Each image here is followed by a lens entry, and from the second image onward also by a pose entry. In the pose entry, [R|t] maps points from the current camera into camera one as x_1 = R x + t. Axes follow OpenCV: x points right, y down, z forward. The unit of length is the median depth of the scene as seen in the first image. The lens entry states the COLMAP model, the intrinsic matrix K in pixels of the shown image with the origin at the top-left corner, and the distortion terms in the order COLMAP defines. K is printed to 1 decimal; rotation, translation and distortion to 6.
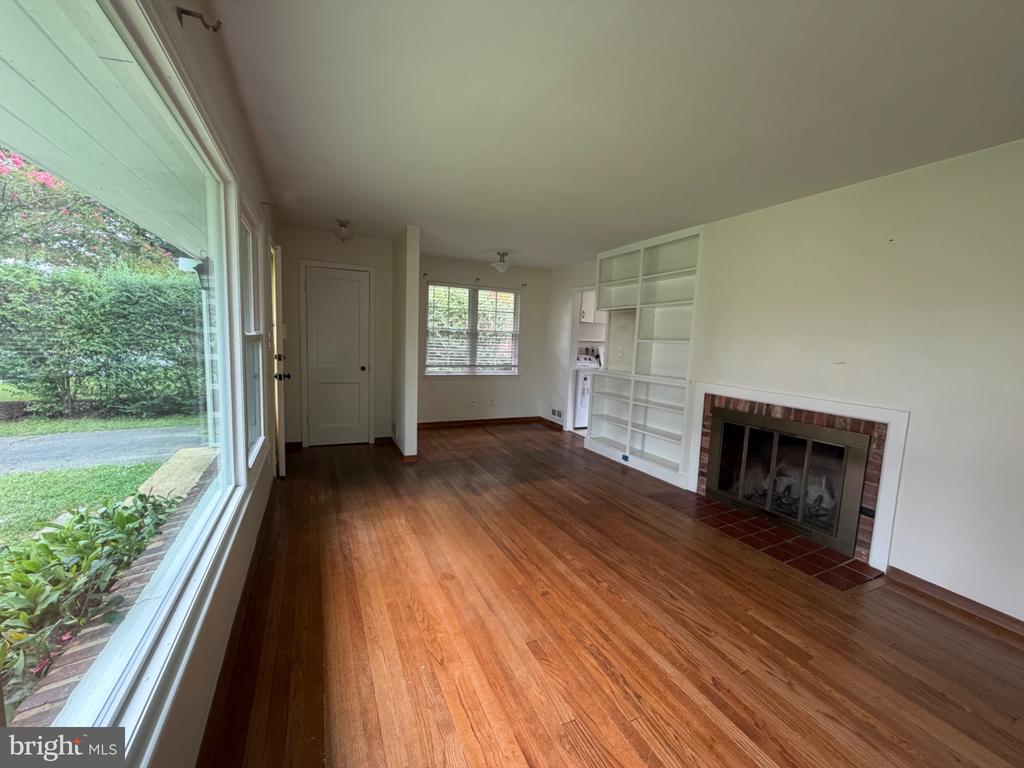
lens RADIAL K [[407.6, 0, 505.0], [0, 407.6, 384.0], [0, 0, 1]] dist [0.000814, 0.000008]
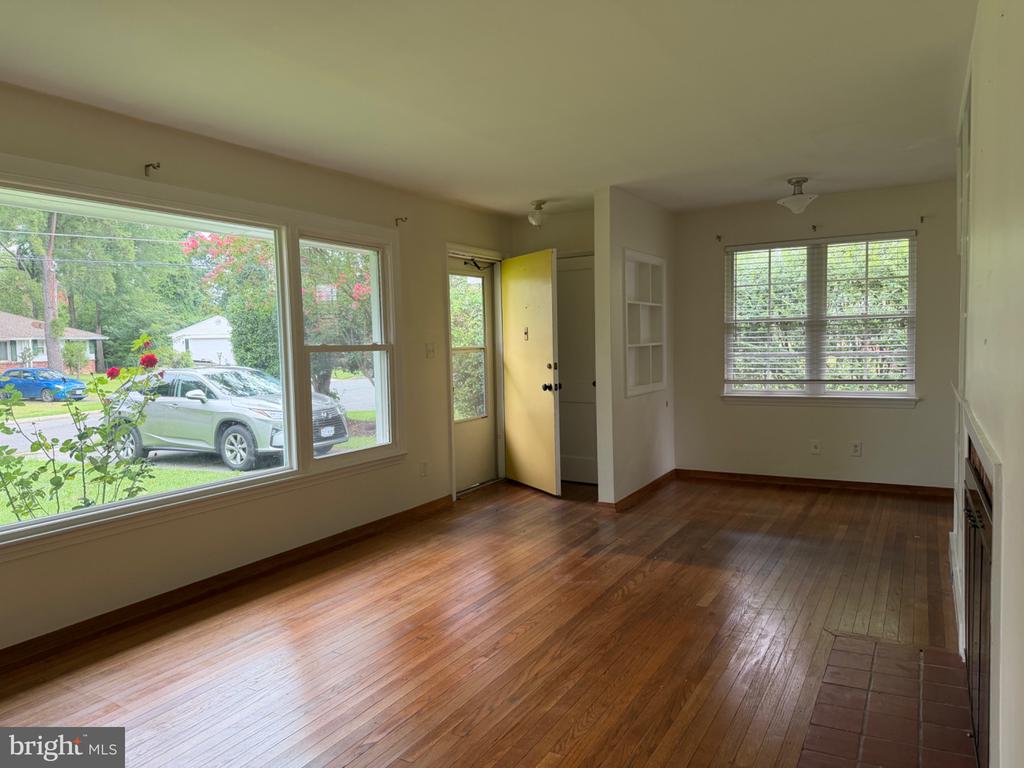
lens RADIAL K [[708.1, 0, 511.3], [0, 708.1, 385.8], [0, 0, 1]] dist [0.110232, -0.184174]
pose [[0.571955, -0.000942, -0.820285, 0.498895], [-0.045973, 0.998391, -0.033202, 0.013711], [0.818996, 0.056701, 0.570991, 0.100428]]
